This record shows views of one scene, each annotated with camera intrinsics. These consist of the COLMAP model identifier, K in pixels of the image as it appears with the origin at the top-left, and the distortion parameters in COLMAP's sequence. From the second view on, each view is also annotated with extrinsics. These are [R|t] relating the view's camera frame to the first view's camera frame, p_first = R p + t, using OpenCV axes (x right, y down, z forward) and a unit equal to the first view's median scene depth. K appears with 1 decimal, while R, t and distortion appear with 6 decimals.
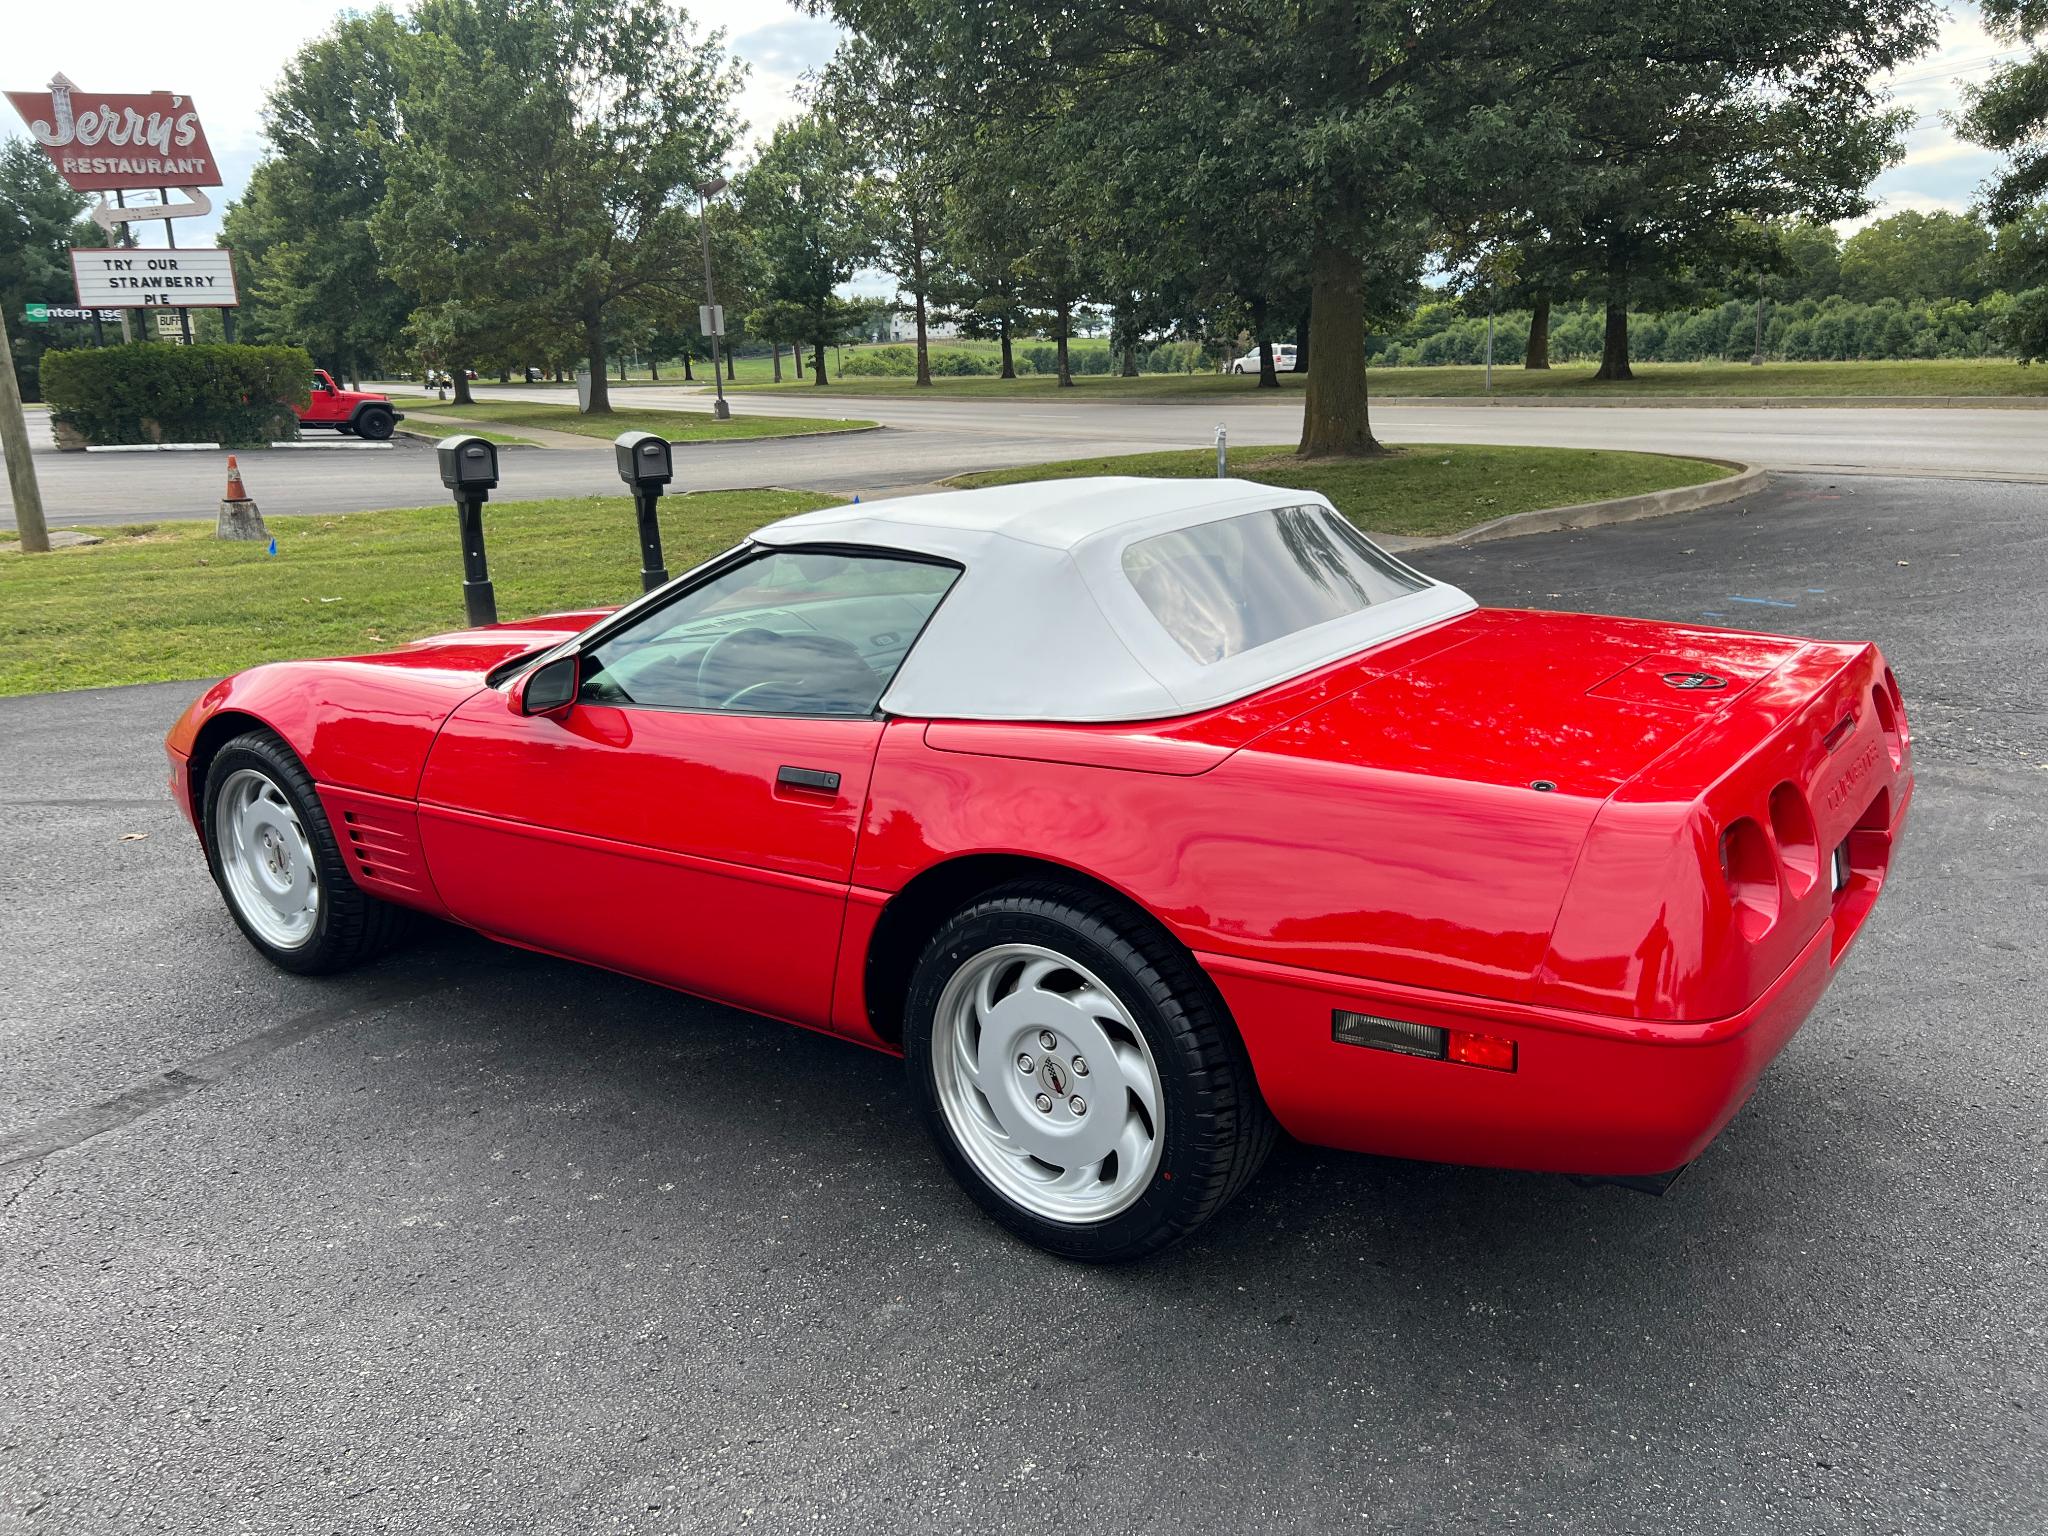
lens RADIAL K [[1552.7, 0, 1032.1], [0, 1552.7, 751.1], [0, 0, 1]] dist [0.044399, -0.048688]
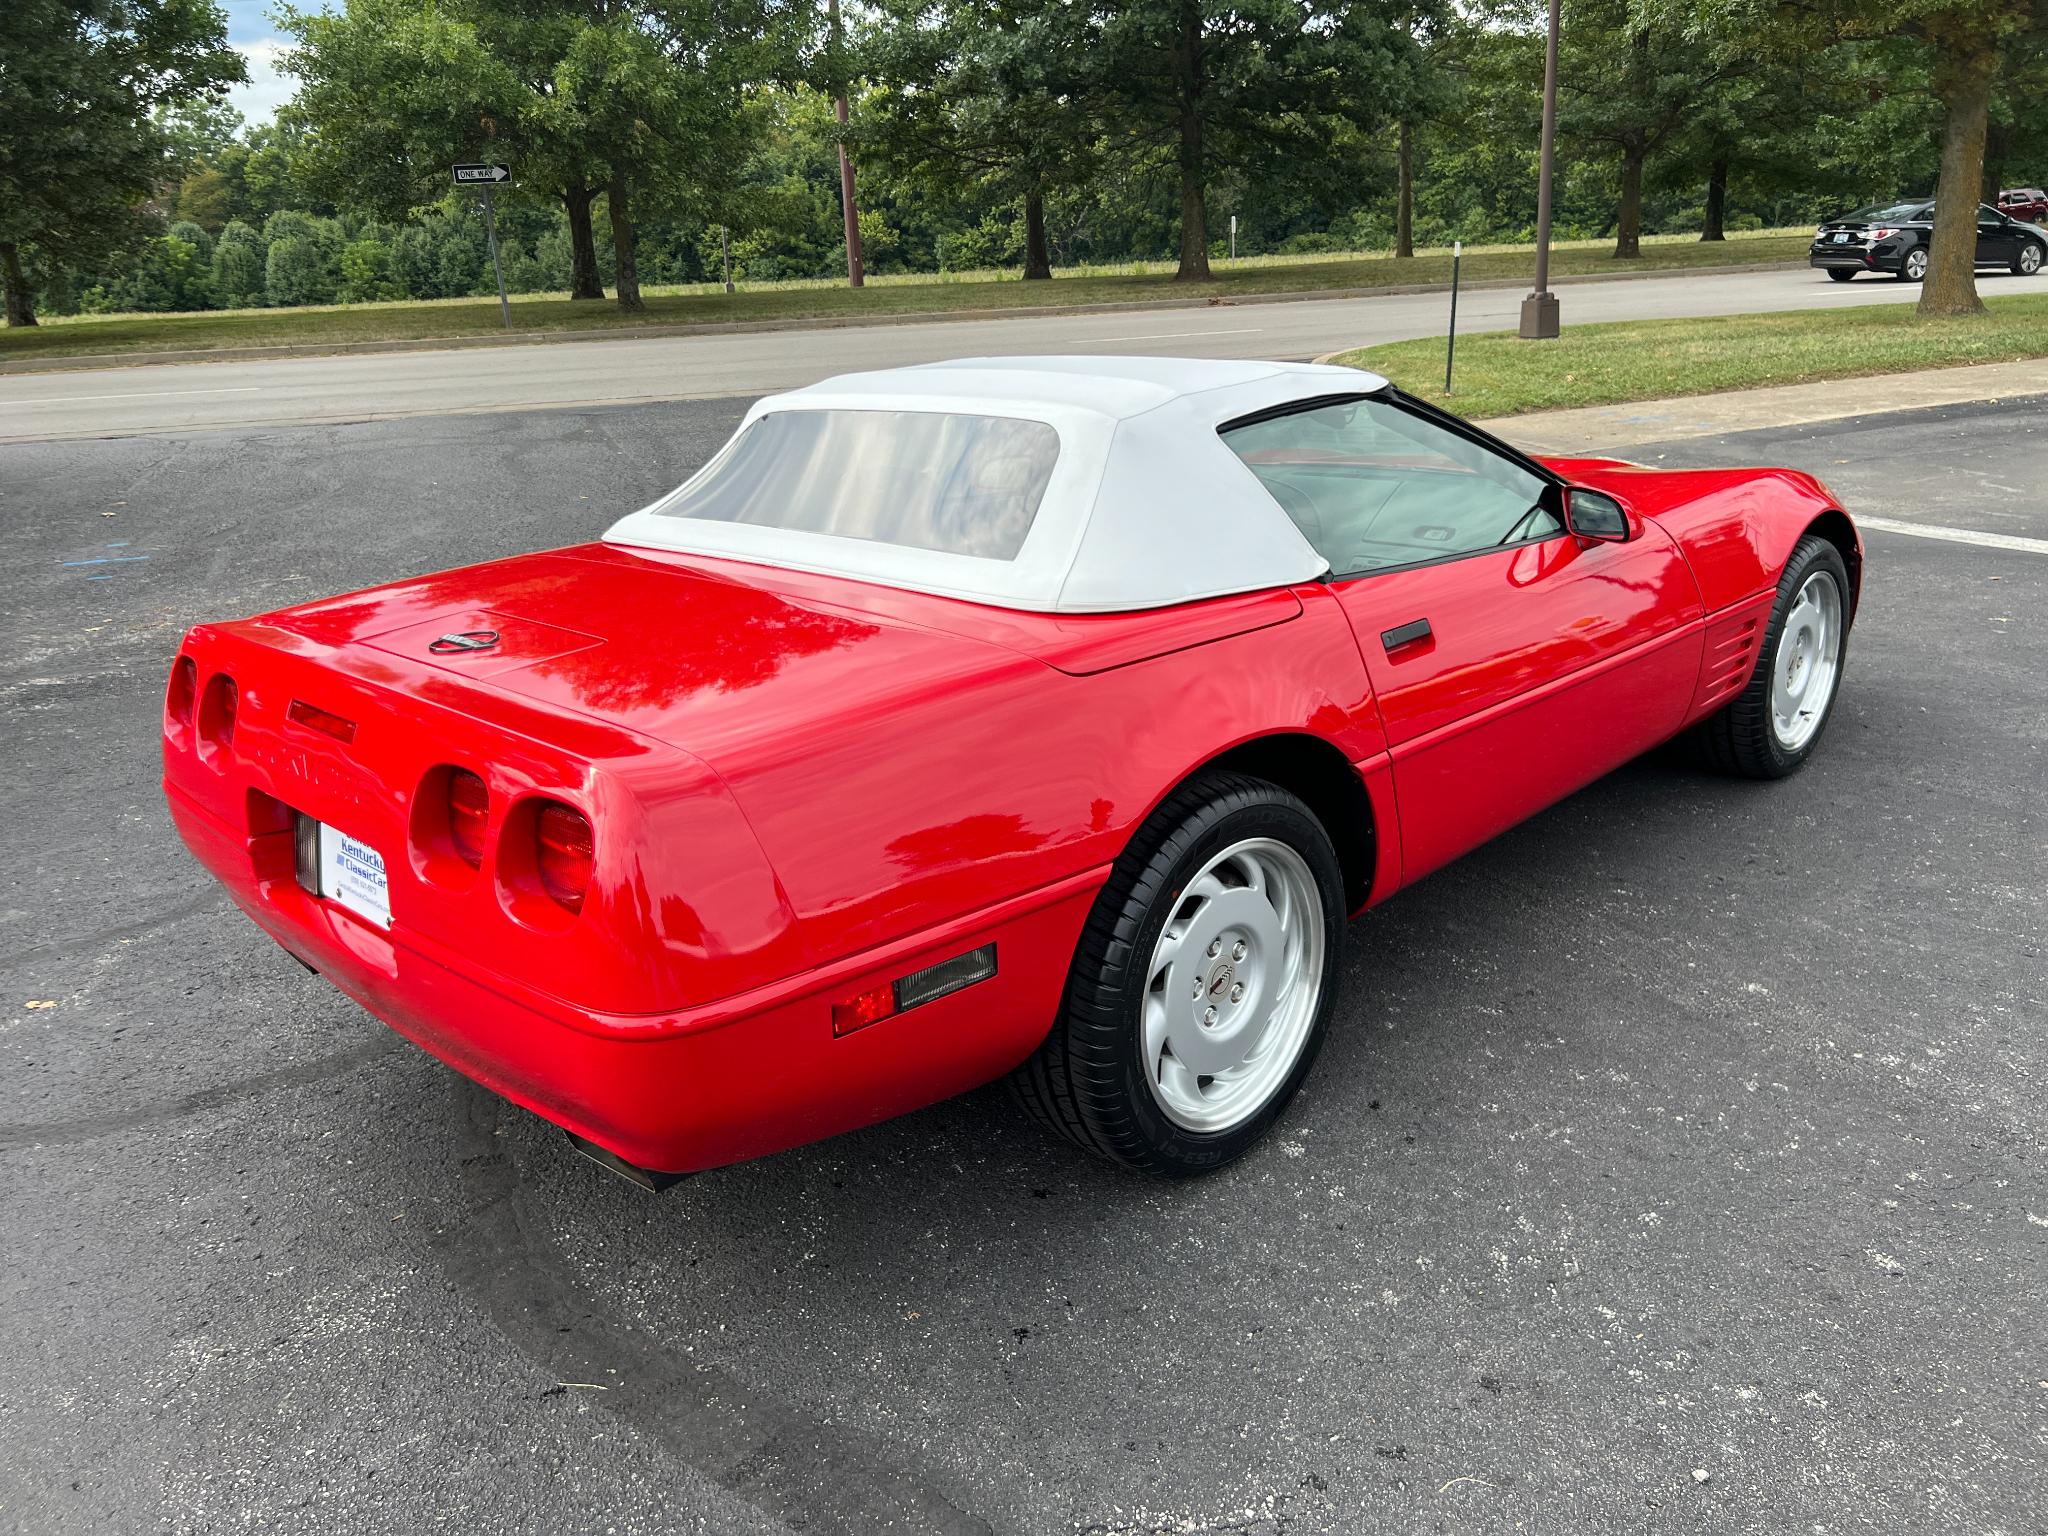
lens RADIAL K [[1552.7, 0, 1026.2], [0, 1552.7, 743.8], [0, 0, 1]] dist [0.044399, -0.048688]
pose [[0.166536, -0.267968, 0.948925, -0.090205], [0.266858, 0.938699, 0.218246, -0.011910], [-0.949238, 0.216883, 0.227836, 0.065846]]
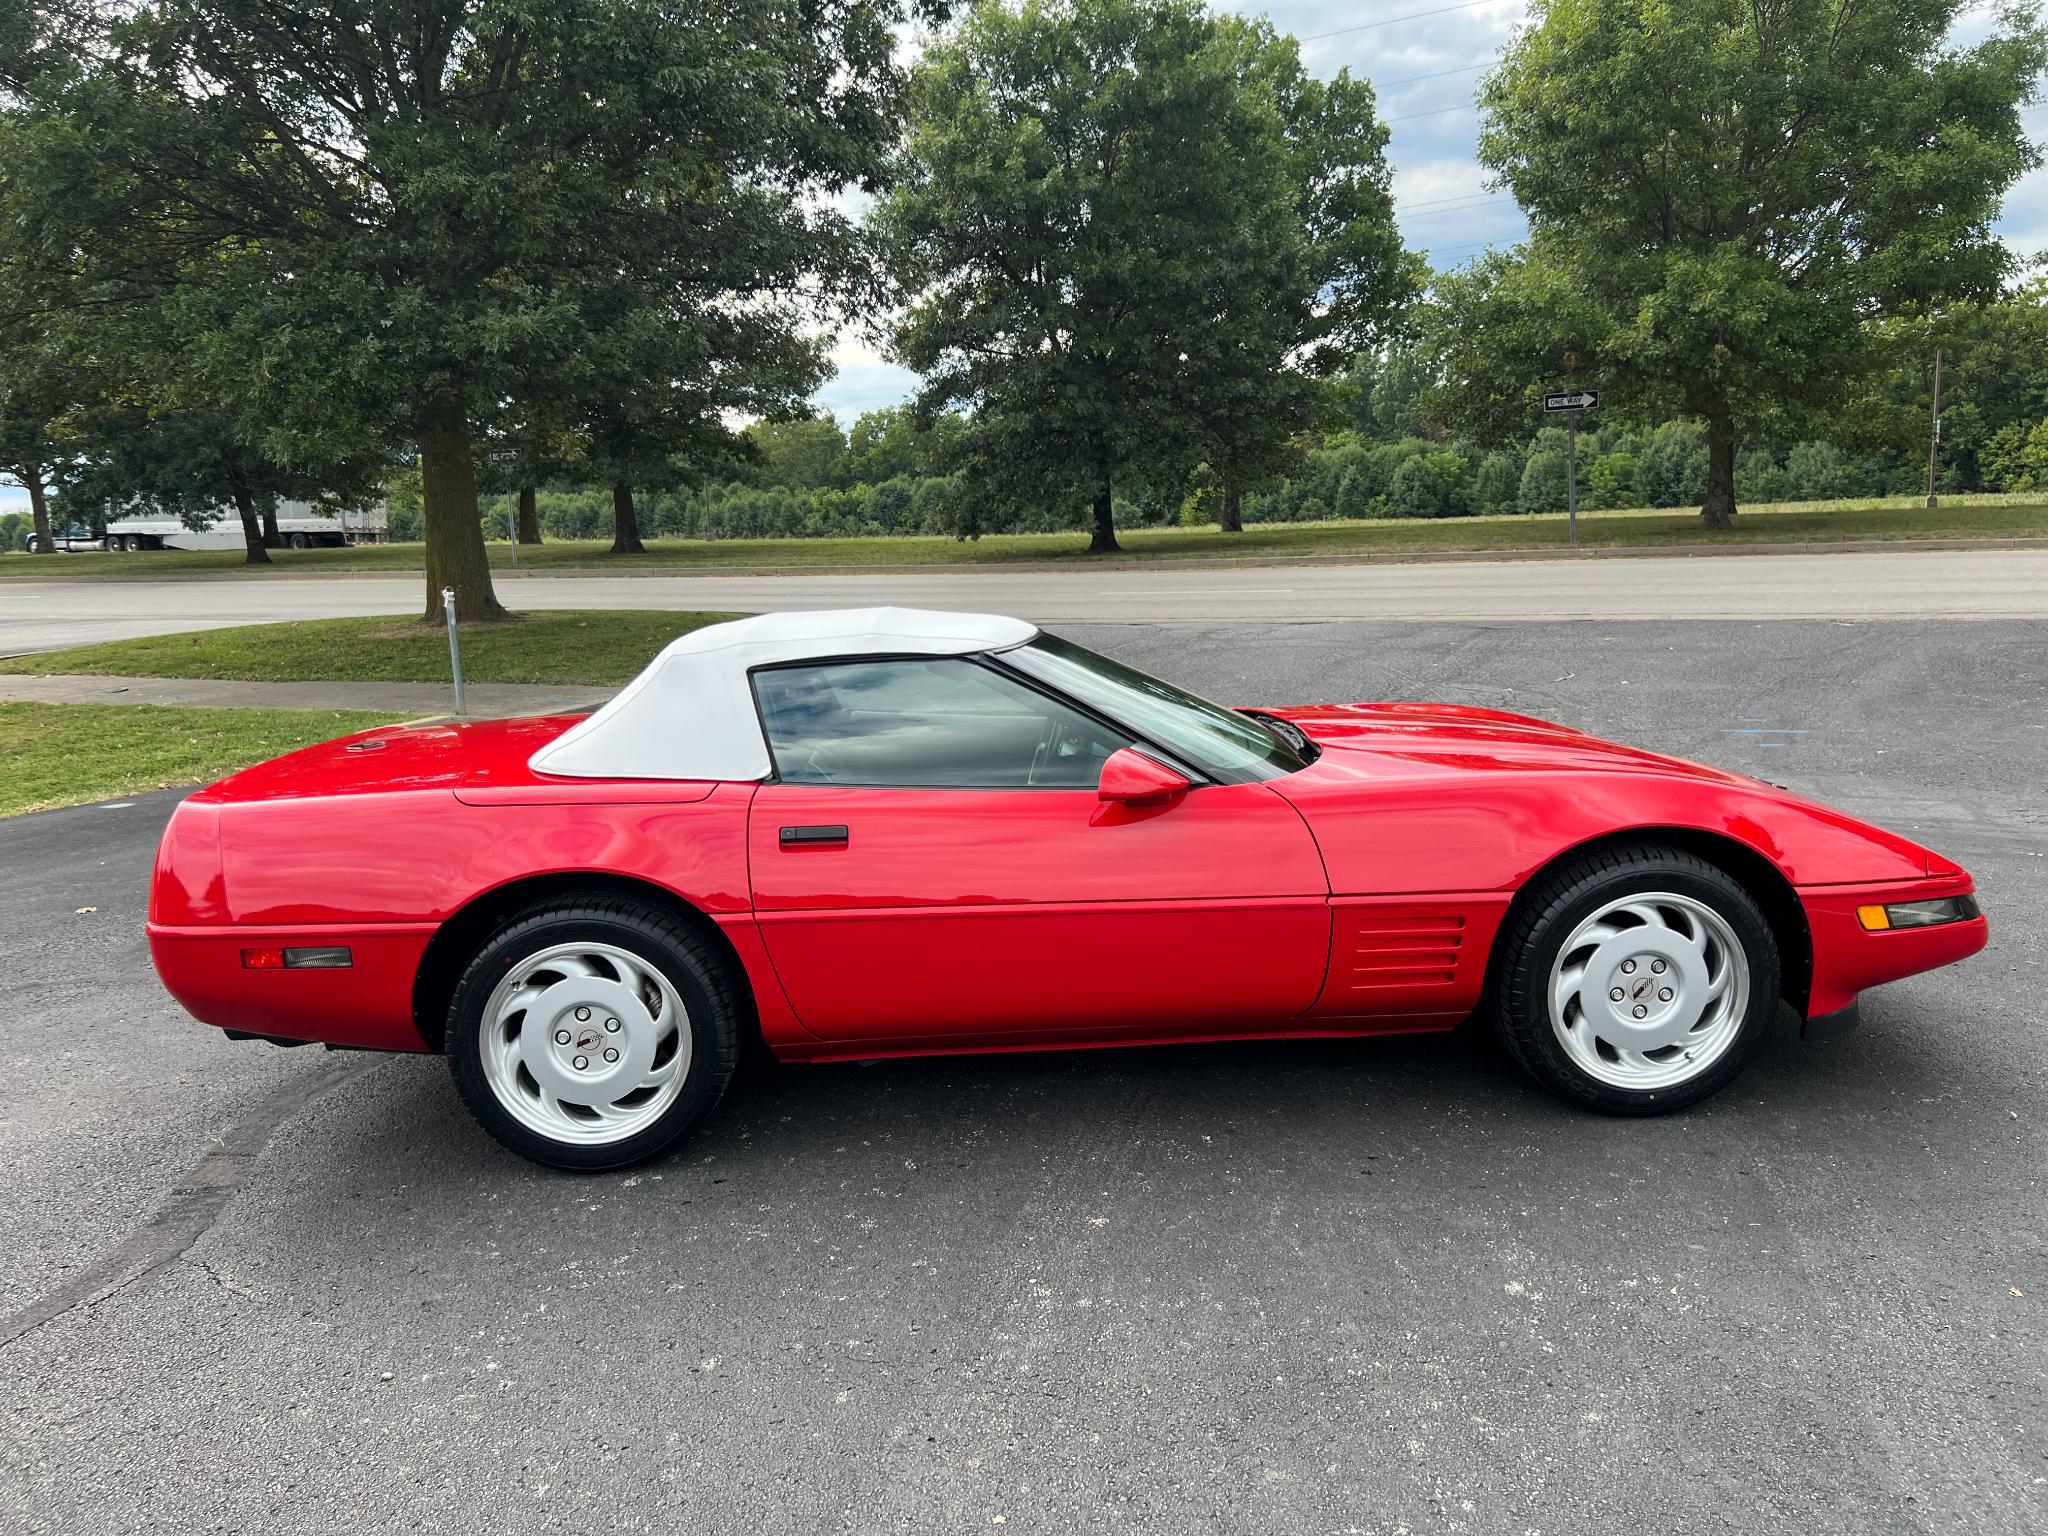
lens RADIAL K [[1552.7, 0, 1040.0], [0, 1552.7, 770.5], [0, 0, 1]] dist [0.044399, -0.048688]
pose [[0.792762, -0.092460, 0.602477, -0.063578], [0.150547, 0.987506, -0.046546, 0.006037], [-0.590647, 0.127601, 0.796778, -0.017204]]
